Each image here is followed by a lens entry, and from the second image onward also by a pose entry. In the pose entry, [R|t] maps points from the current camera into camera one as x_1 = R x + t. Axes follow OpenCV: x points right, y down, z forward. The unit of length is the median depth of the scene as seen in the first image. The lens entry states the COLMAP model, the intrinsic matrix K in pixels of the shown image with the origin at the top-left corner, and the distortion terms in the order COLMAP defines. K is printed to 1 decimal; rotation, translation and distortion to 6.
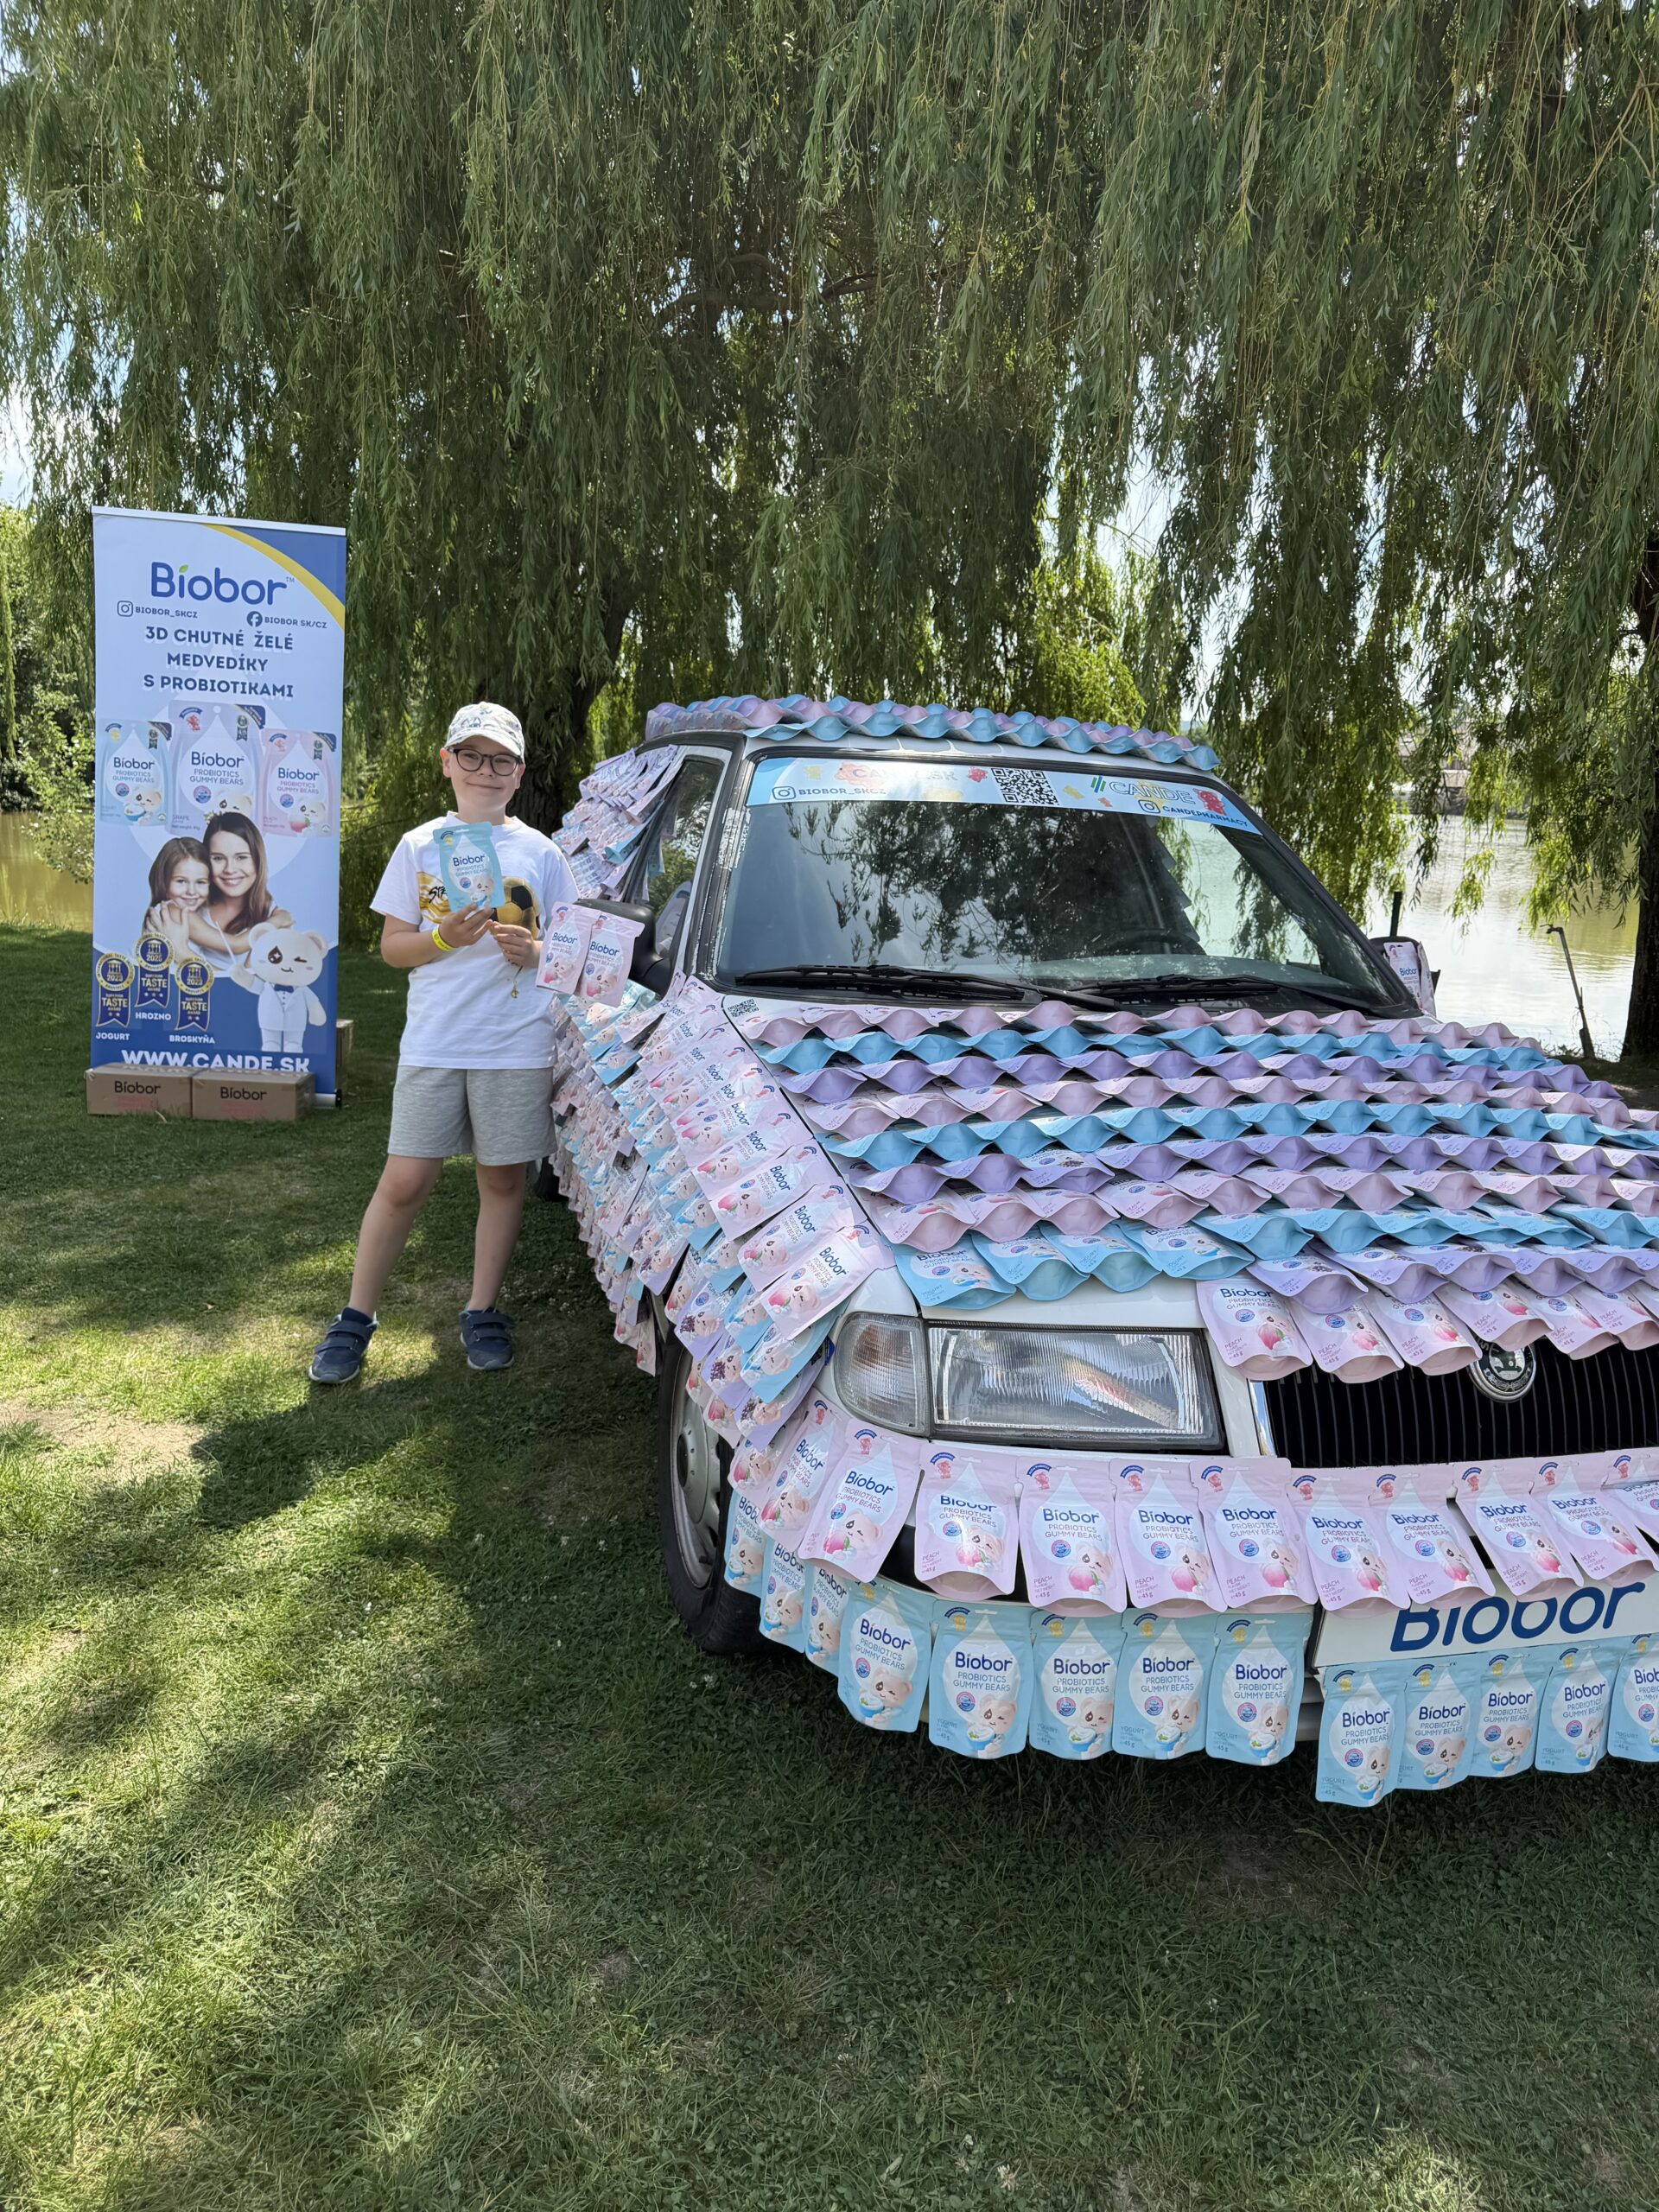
lens RADIAL K [[1571.7, 0, 805.5], [0, 1571.7, 1099.7], [0, 0, 1]] dist [0.024921, -0.005052]
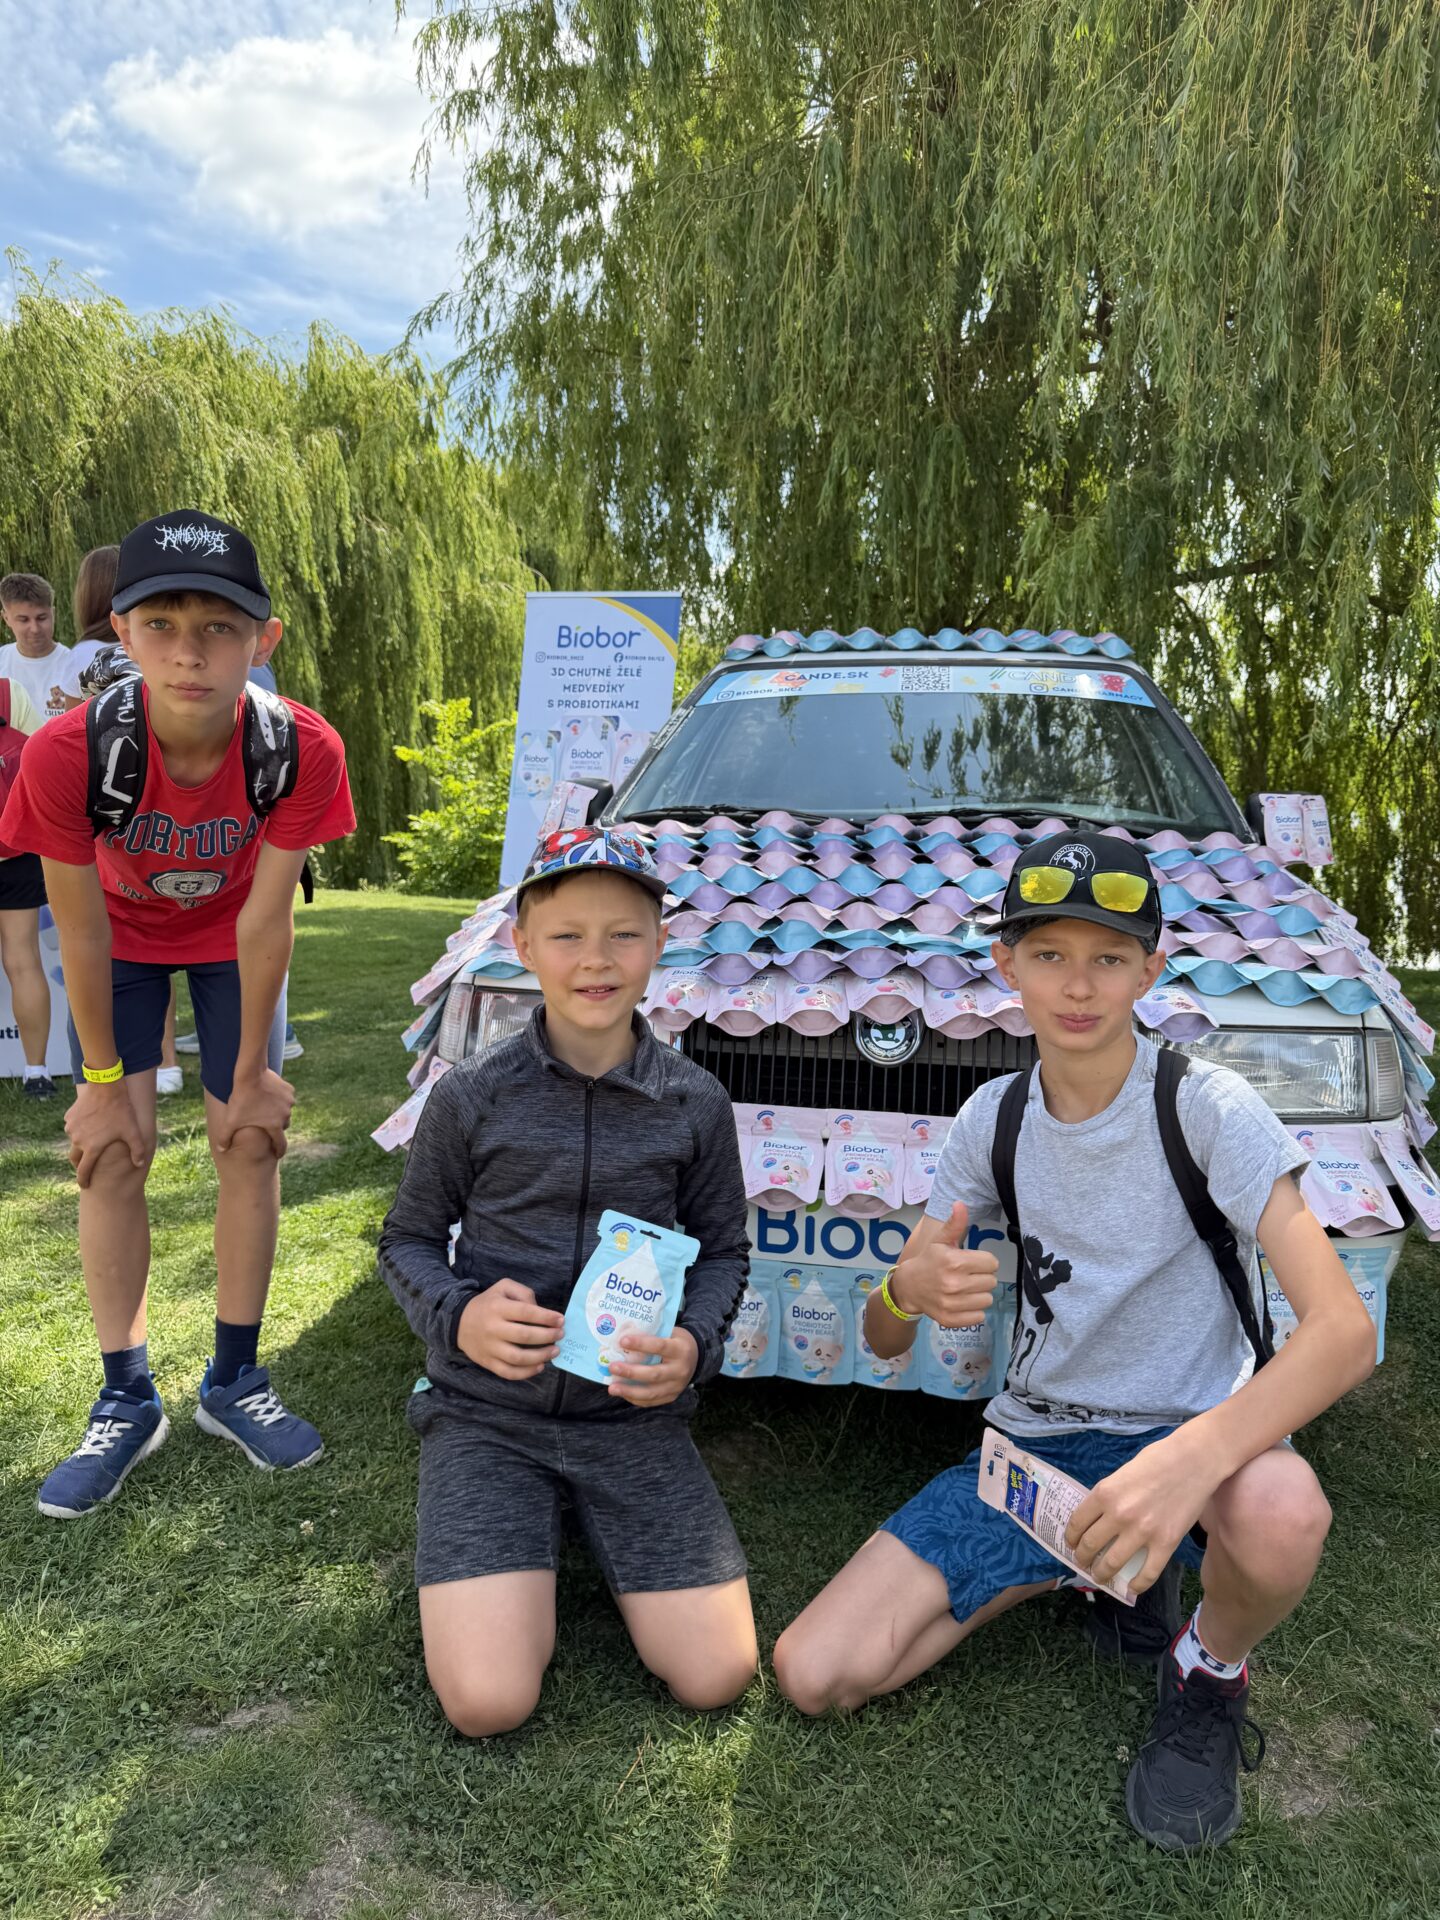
lens RADIAL K [[1357.9, 0, 687.7], [0, 1357.9, 935.5], [0, 0, 1]] dist [0.060709, -0.147799]
pose [[0.890364, -0.002752, -0.455242, 0.437938], [-0.051149, 0.993045, -0.106040, 0.117090], [0.452368, 0.117699, 0.884031, -0.005684]]
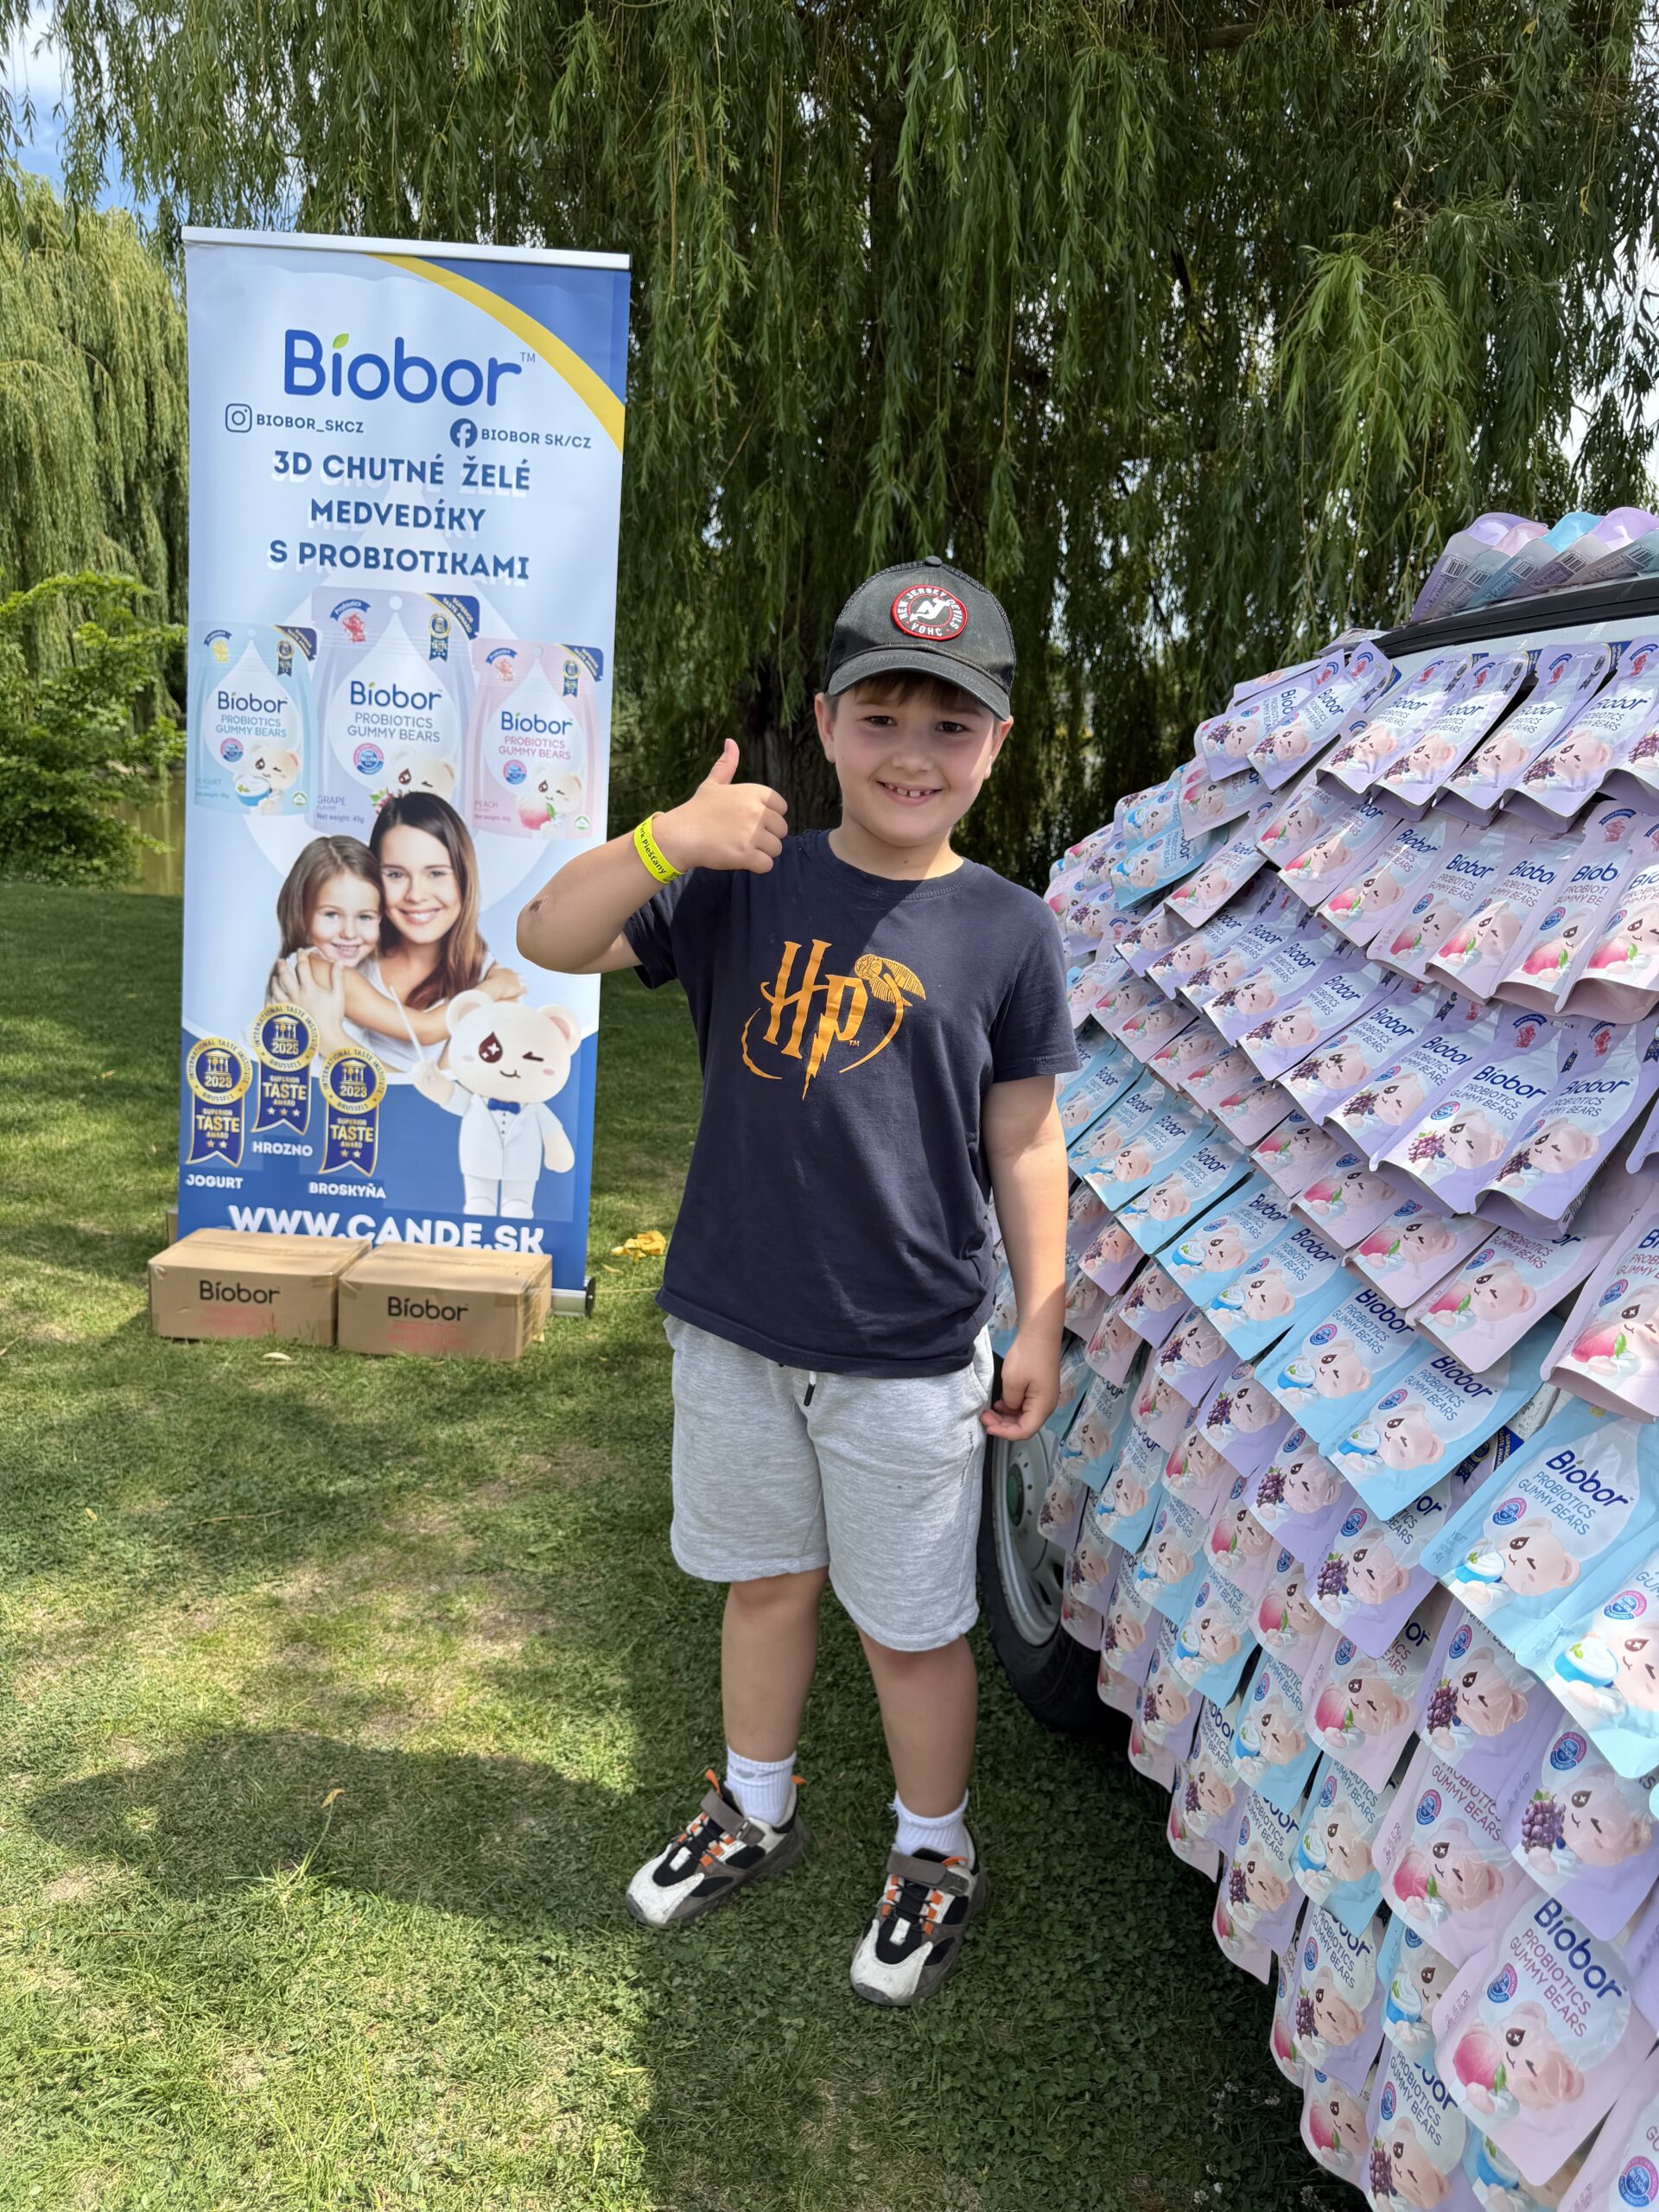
lens RADIAL K [[1638.2, 0, 827.3], [0, 1638.2, 1119.1], [0, 0, 1]] dist [0.118276, -0.174067]
pose [[0.987833, 0.034444, -0.151653, -0.214334], [-0.029896, 0.999035, 0.032170, -0.149442], [0.152615, -0.027244, 0.987910, 0.735050]]
